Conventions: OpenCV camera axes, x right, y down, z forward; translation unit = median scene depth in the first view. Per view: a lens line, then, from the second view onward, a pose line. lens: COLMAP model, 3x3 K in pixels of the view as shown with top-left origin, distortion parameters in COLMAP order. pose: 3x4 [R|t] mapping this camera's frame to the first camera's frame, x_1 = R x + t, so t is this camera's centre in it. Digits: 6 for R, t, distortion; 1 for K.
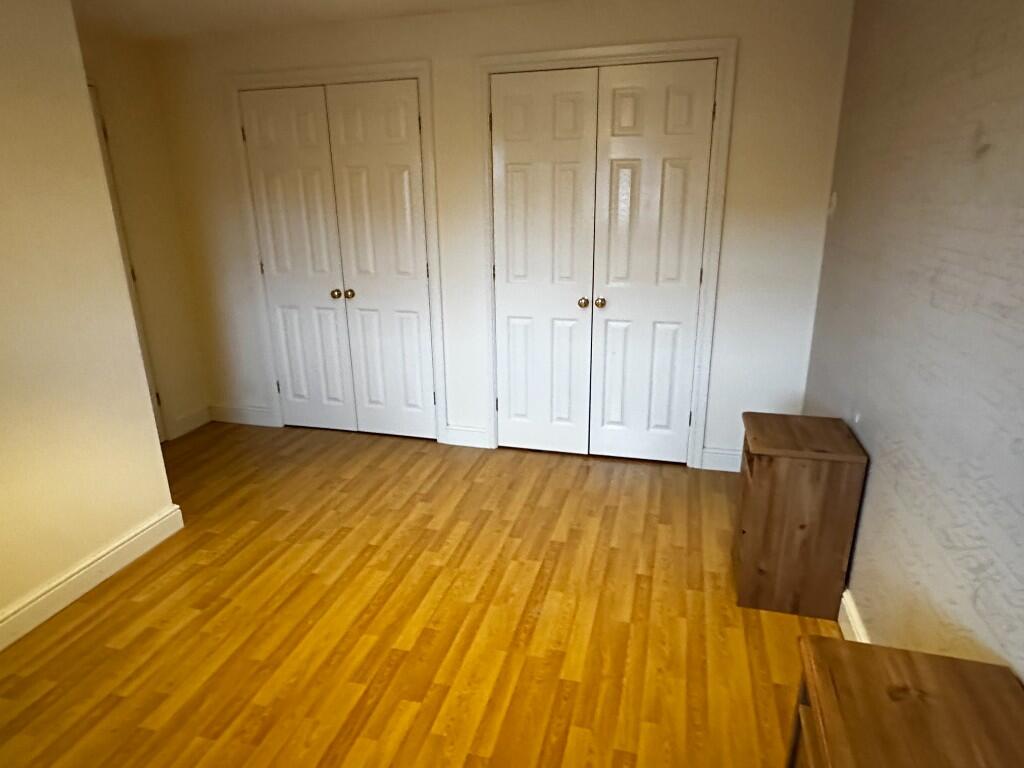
lens RADIAL K [[619.9, 0, 510.4], [0, 619.9, 384.6], [0, 0, 1]] dist [-0.004044, -0.002216]
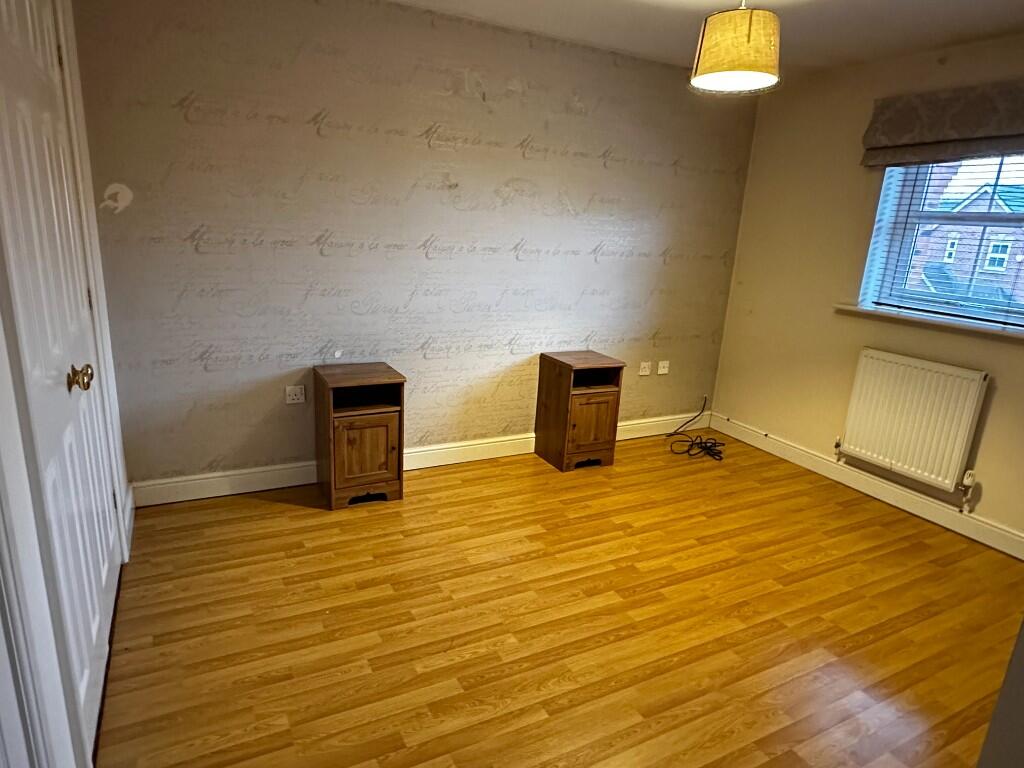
lens RADIAL K [[619.9, 0, 510.2], [0, 619.9, 385.6], [0, 0, 1]] dist [-0.004044, -0.002216]
pose [[-0.678490, -0.213893, 0.702781, -0.705603], [0.177408, 0.880647, 0.439303, -0.423501], [-0.712866, 0.422742, -0.559564, 1.491188]]
